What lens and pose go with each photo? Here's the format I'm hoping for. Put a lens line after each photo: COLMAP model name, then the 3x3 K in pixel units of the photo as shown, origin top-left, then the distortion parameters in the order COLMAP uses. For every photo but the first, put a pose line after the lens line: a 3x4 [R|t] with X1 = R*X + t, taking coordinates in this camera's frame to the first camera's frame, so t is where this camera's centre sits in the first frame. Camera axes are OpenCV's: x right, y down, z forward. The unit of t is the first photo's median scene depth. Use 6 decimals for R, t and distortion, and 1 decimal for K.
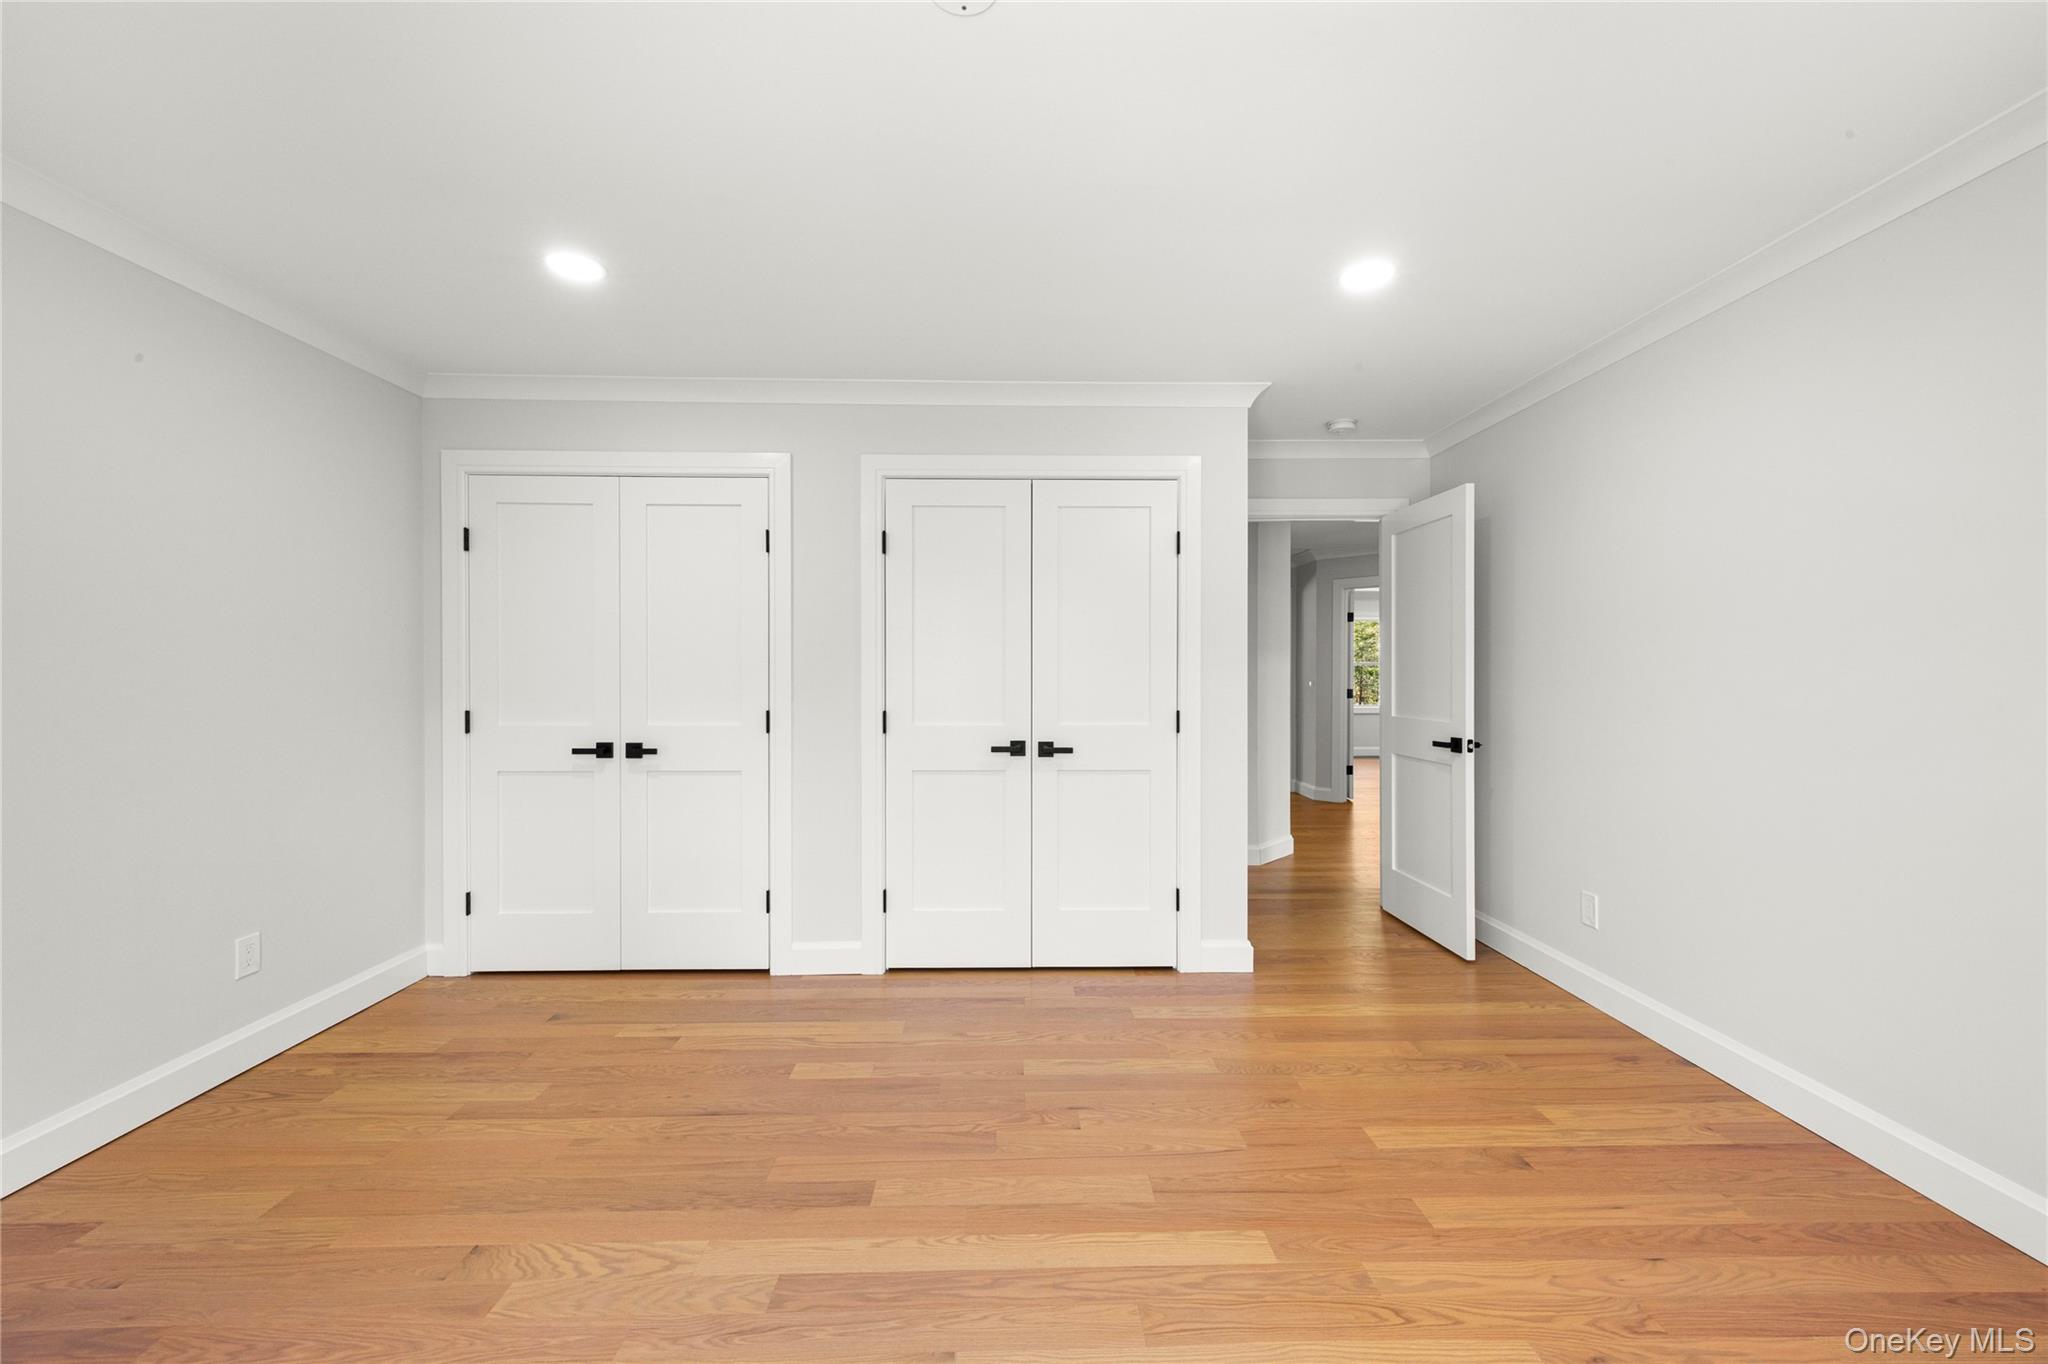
lens RADIAL K [[821.1, 0, 1024.2], [0, 821.1, 675.7], [0, 0, 1]] dist [0.001867, 0.000071]
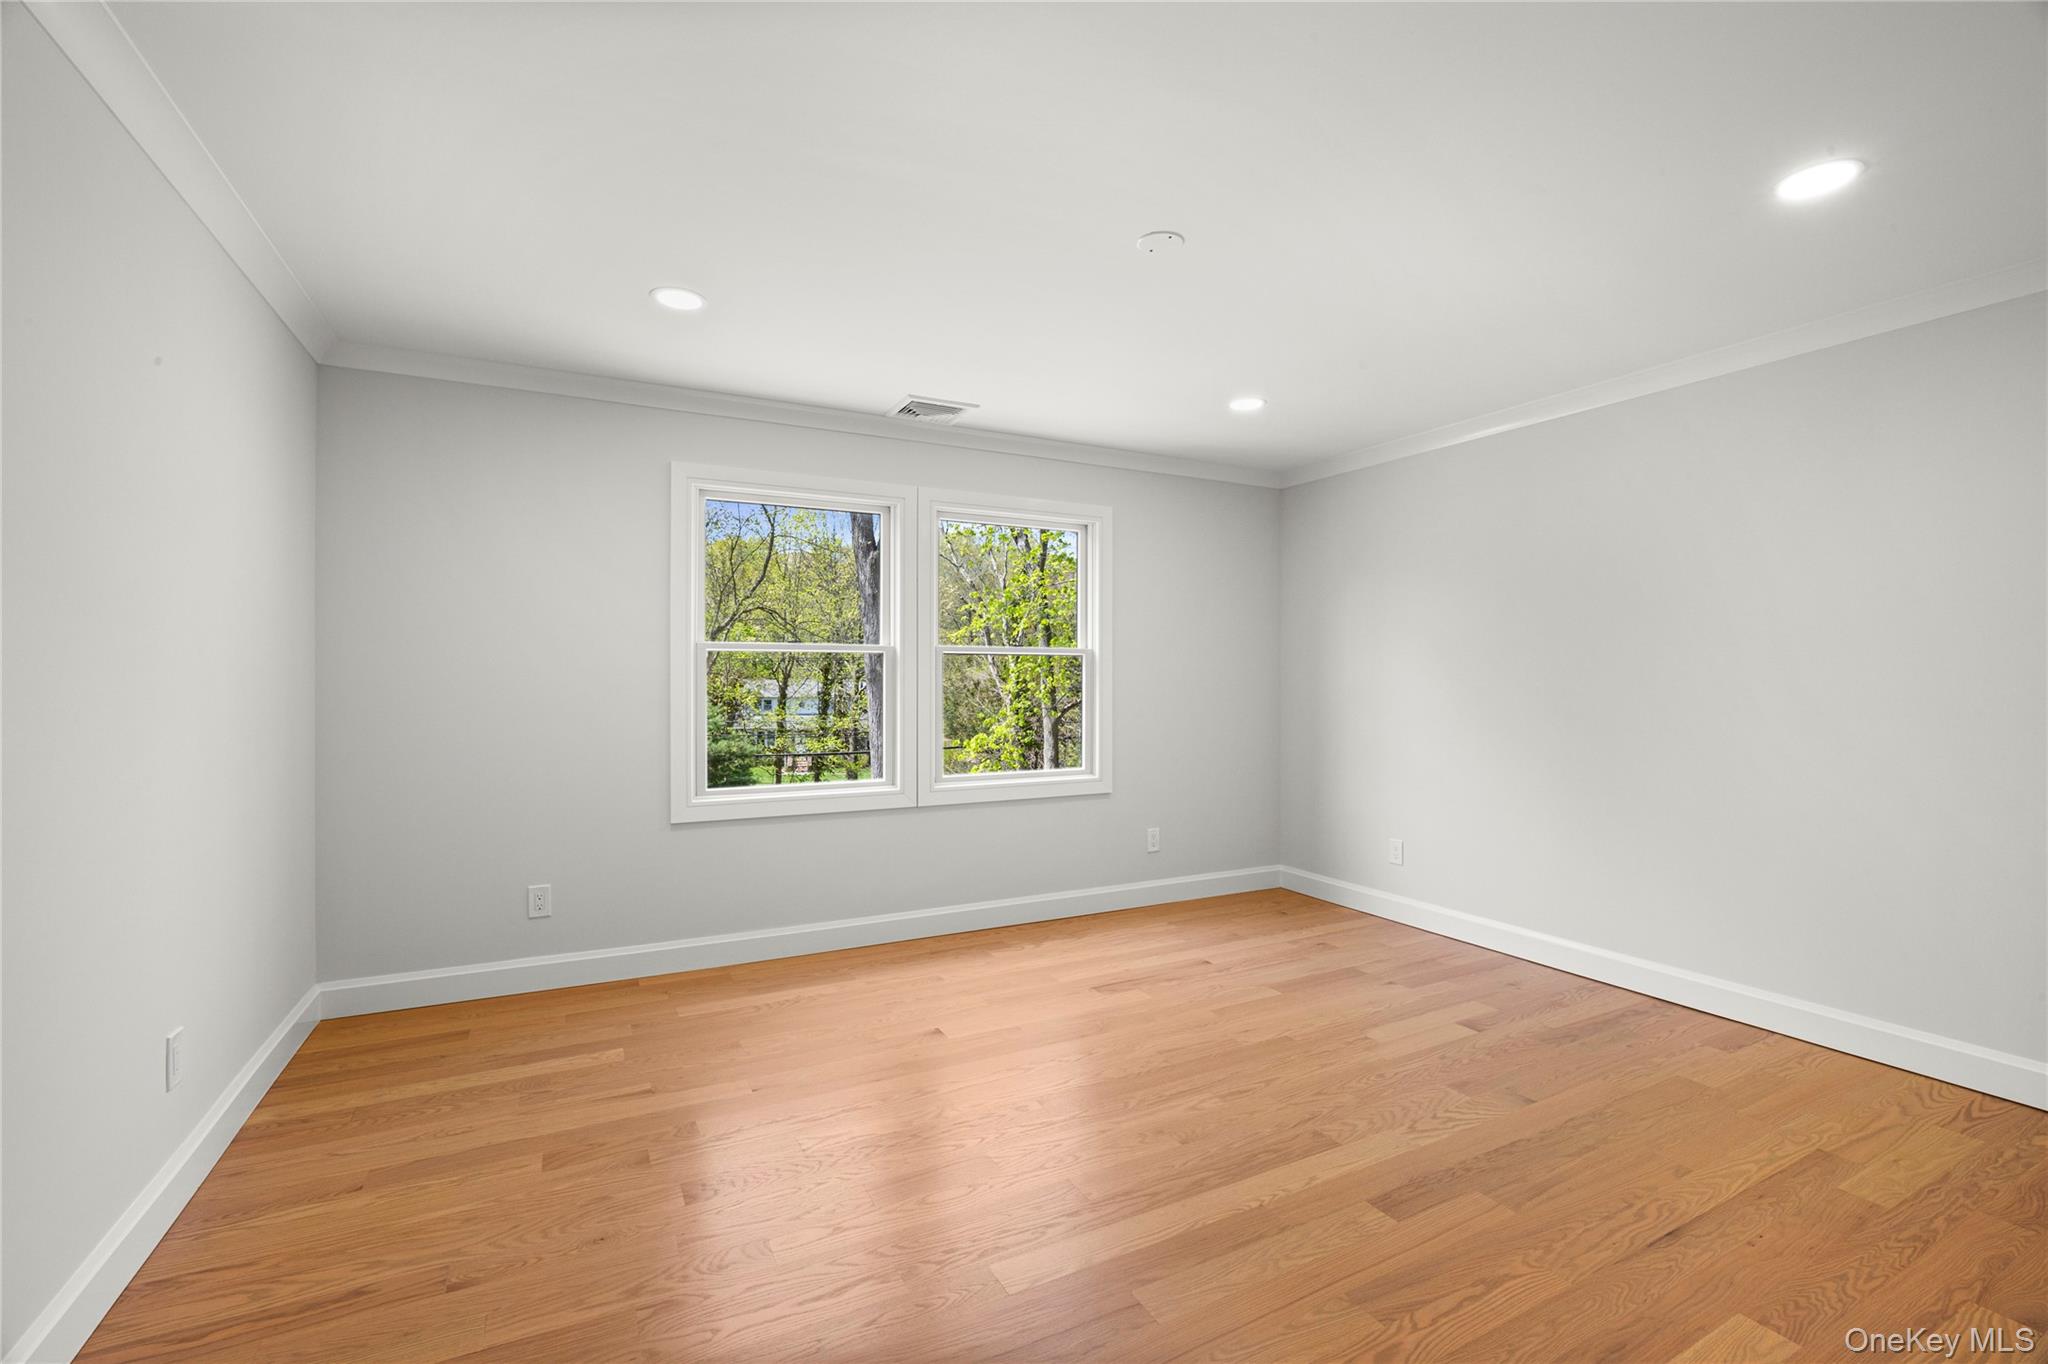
lens RADIAL K [[908.2, 0, 1024.9], [0, 908.2, 674.5], [0, 0, 1]] dist [0.004585, 0.000526]
pose [[-0.896516, 0.000344, -0.443011, 0.673352], [-0.002314, 0.999982, 0.005461, -0.009968], [0.443005, 0.005921, -0.896500, 1.783391]]
